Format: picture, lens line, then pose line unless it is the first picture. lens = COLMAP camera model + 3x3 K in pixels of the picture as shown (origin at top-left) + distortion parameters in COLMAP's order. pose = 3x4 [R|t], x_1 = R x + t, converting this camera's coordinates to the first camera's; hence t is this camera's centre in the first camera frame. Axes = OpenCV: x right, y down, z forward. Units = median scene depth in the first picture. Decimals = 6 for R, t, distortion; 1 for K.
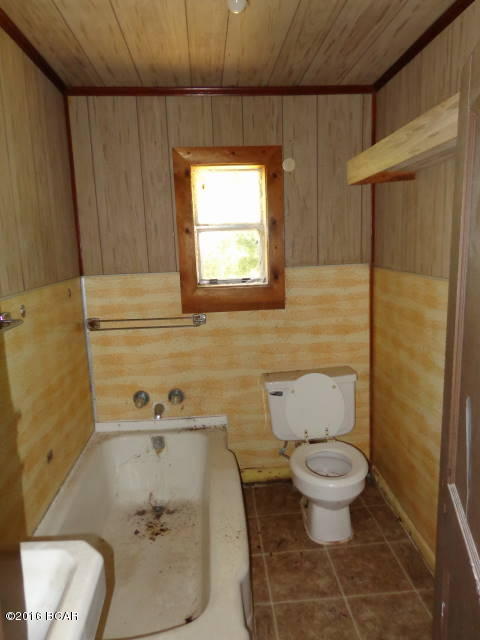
lens RADIAL K [[450.9, 0, 242.6], [0, 450.9, 322.9], [0, 0, 1]] dist [0.004224, 0.007098]
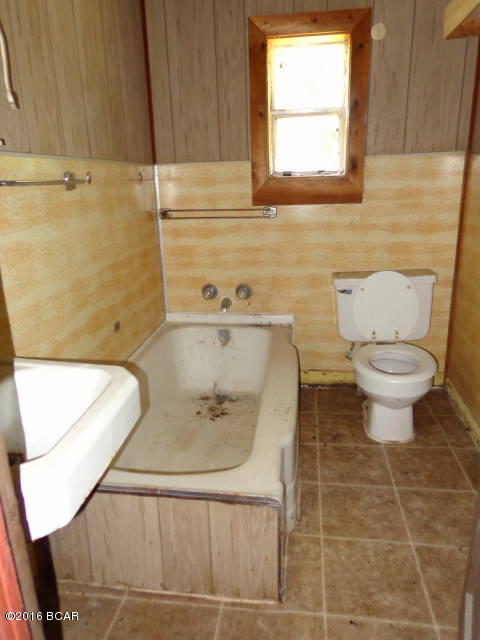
lens RADIAL K [[450.9, 0, 242.9], [0, 450.9, 320.1], [0, 0, 1]] dist [0.004224, 0.007098]
pose [[0.979635, 0.066032, -0.189618, 0.048439], [-0.040411, 0.989893, 0.135936, 0.096048], [0.196678, -0.125505, 0.972402, 0.022736]]
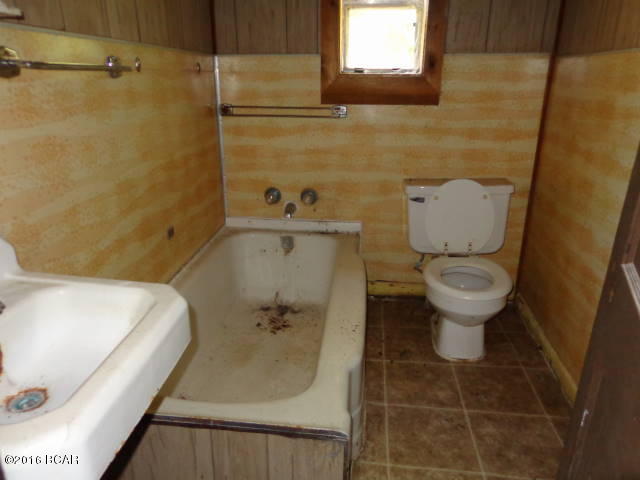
lens RADIAL K [[450.9, 0, 322.5], [0, 450.9, 244.5], [0, 0, 1]] dist [0.004224, 0.007098]
pose [[0.984159, 0.097770, -0.147889, 0.030986], [-0.069873, 0.980574, 0.183280, 0.092888], [0.162936, -0.170043, 0.971873, 0.082825]]
